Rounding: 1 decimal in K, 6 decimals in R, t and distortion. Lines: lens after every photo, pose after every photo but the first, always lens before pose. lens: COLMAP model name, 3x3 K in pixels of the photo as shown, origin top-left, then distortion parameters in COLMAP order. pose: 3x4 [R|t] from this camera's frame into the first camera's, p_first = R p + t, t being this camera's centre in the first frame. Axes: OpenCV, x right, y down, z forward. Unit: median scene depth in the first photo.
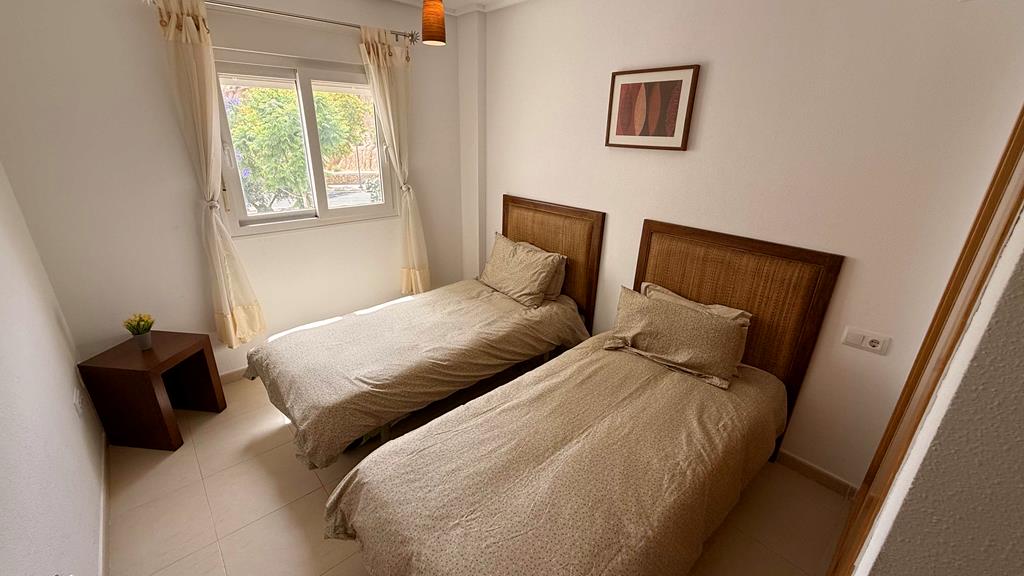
lens RADIAL K [[407.9, 0, 510.4], [0, 407.9, 286.5], [0, 0, 1]] dist [-0.000164, 0.000353]
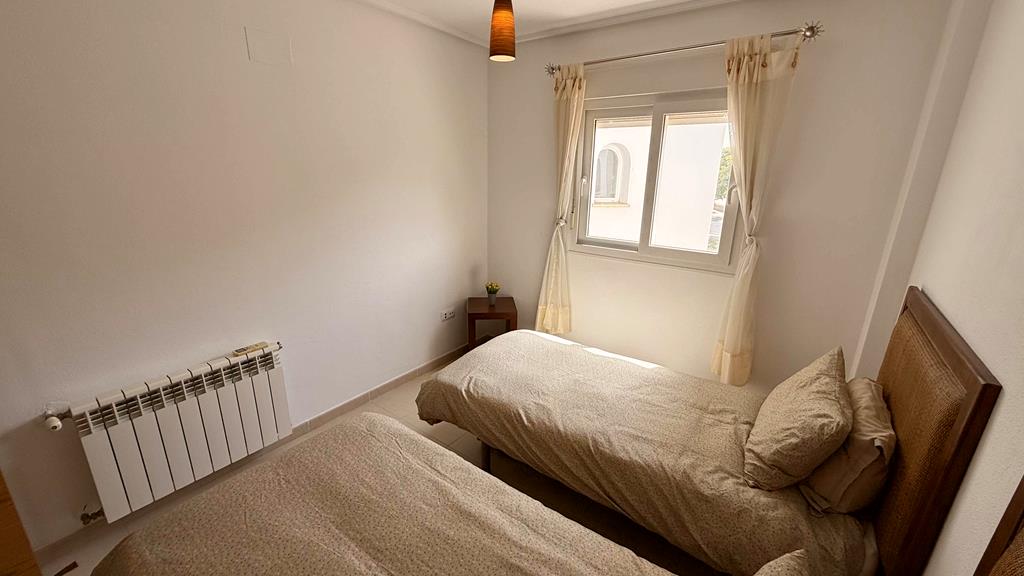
lens RADIAL K [[407.9, 0, 510.3], [0, 407.9, 287.6], [0, 0, 1]] dist [-0.000164, 0.000353]
pose [[0.195358, 0.264841, -0.944296, 0.444181], [-0.361704, 0.914428, 0.181634, -0.168625], [0.911595, 0.306072, 0.274435, 0.512034]]
